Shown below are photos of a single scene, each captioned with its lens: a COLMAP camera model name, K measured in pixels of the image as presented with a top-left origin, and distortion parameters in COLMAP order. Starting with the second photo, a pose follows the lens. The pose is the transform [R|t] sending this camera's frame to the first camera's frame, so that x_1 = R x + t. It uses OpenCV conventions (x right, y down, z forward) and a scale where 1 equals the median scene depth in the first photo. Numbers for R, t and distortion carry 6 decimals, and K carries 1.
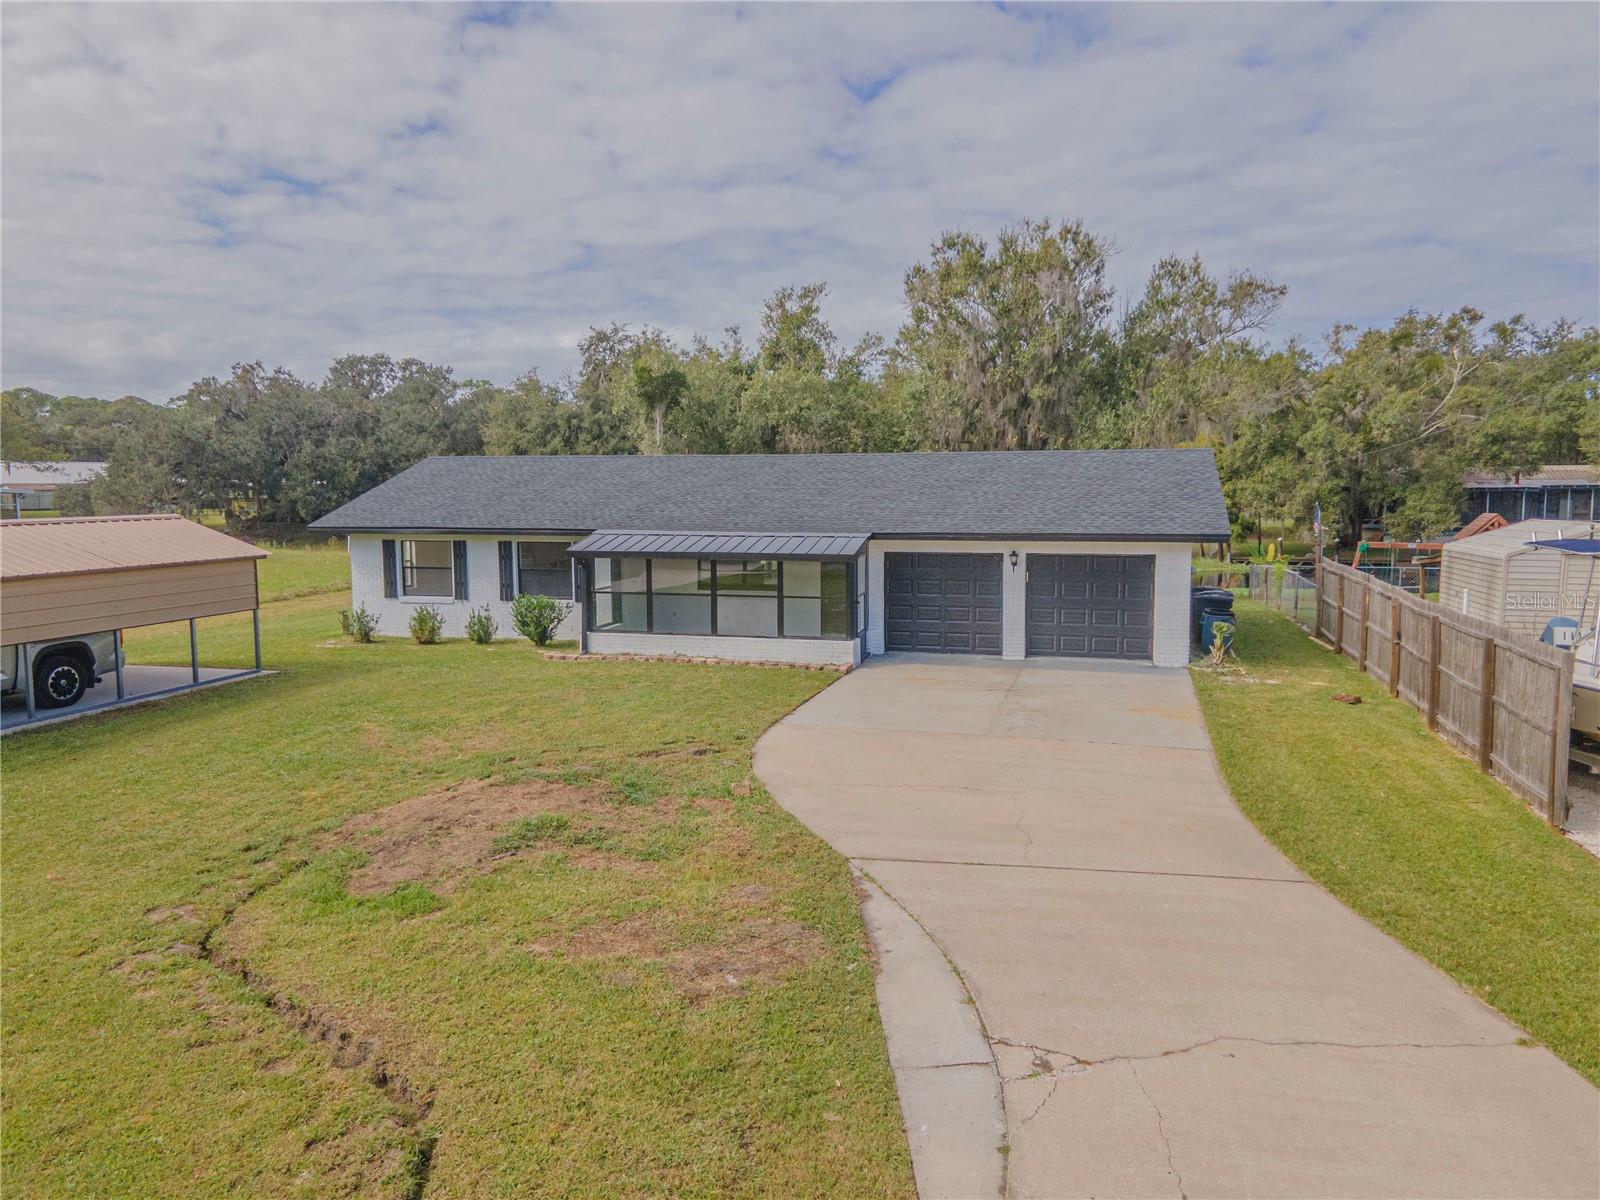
lens RADIAL K [[1139.4, 0, 800.0], [0, 1139.4, 600.0], [0, 0, 1]] dist [0.010990, 0.048631]
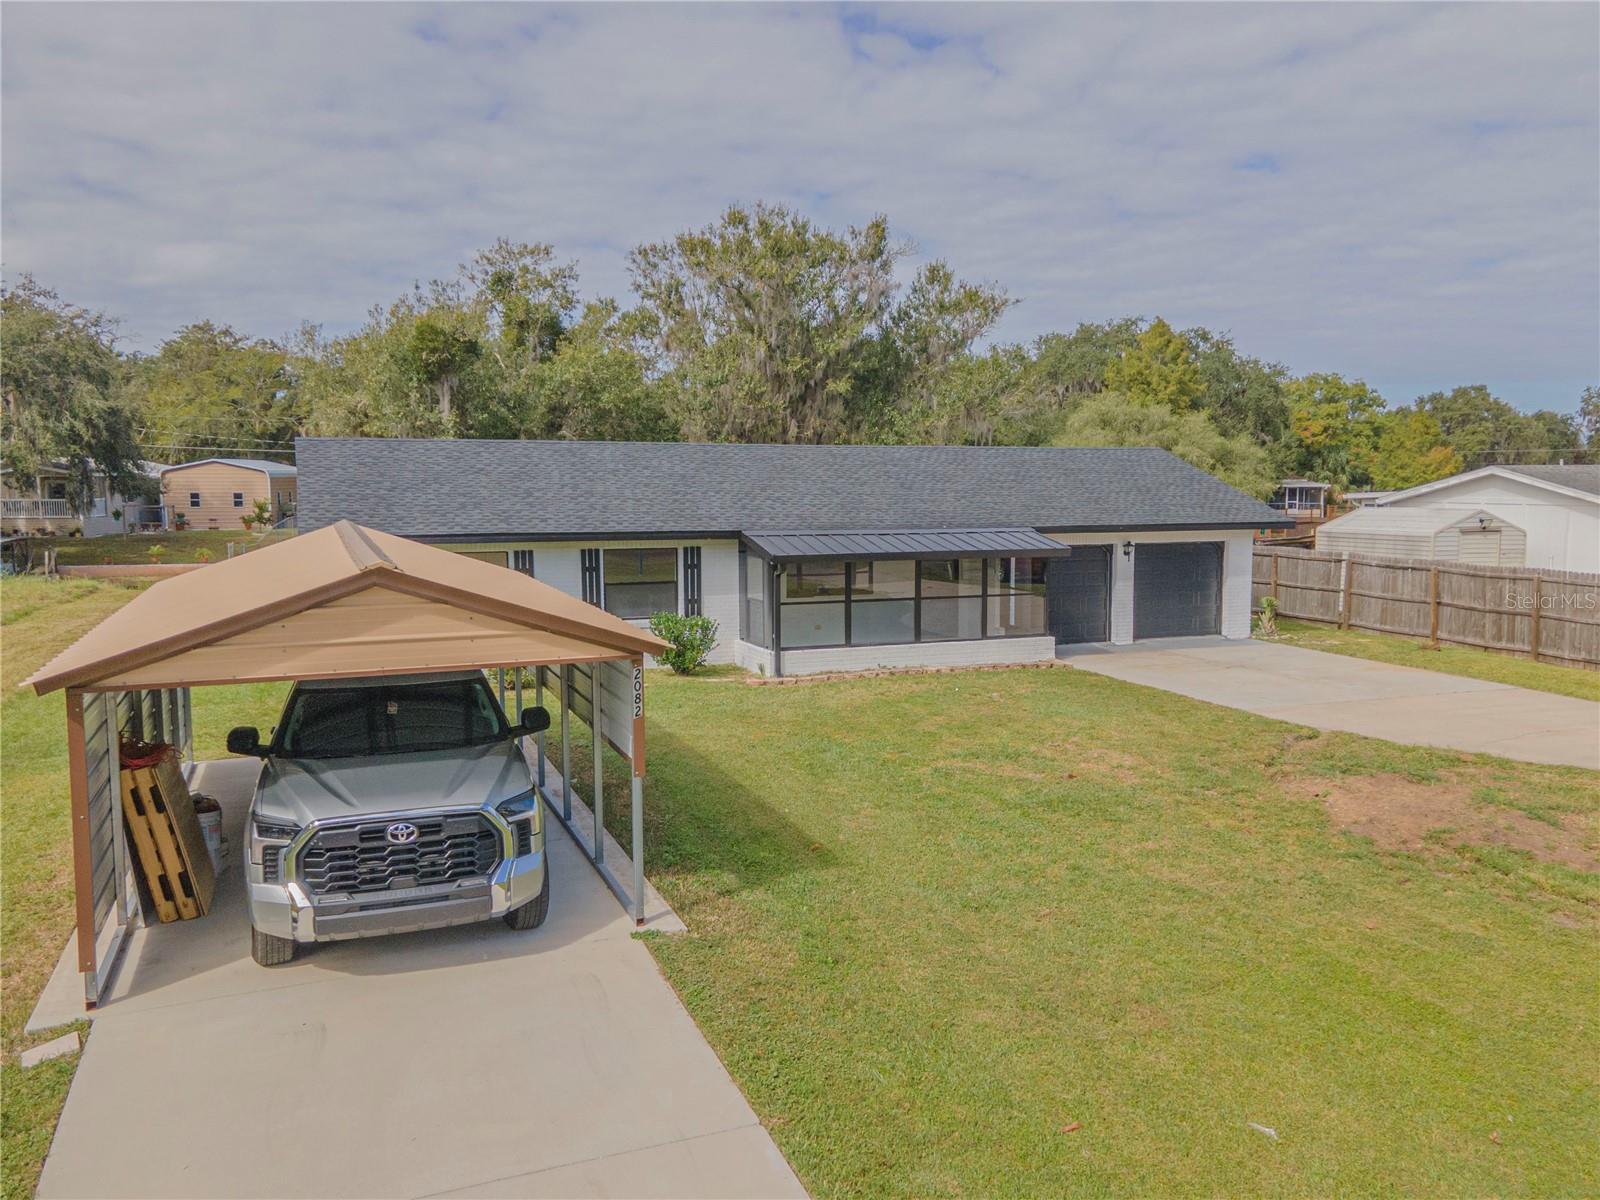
lens RADIAL K [[1251.0, 0, 861.4], [0, 1251.0, 603.1], [0, 0, 1]] dist [0.005659, 0.007350]
pose [[0.791279, -0.057528, 0.608743, -0.641221], [0.059944, 0.998067, 0.016402, -0.017438], [-0.608510, 0.023512, 0.793198, 0.204422]]
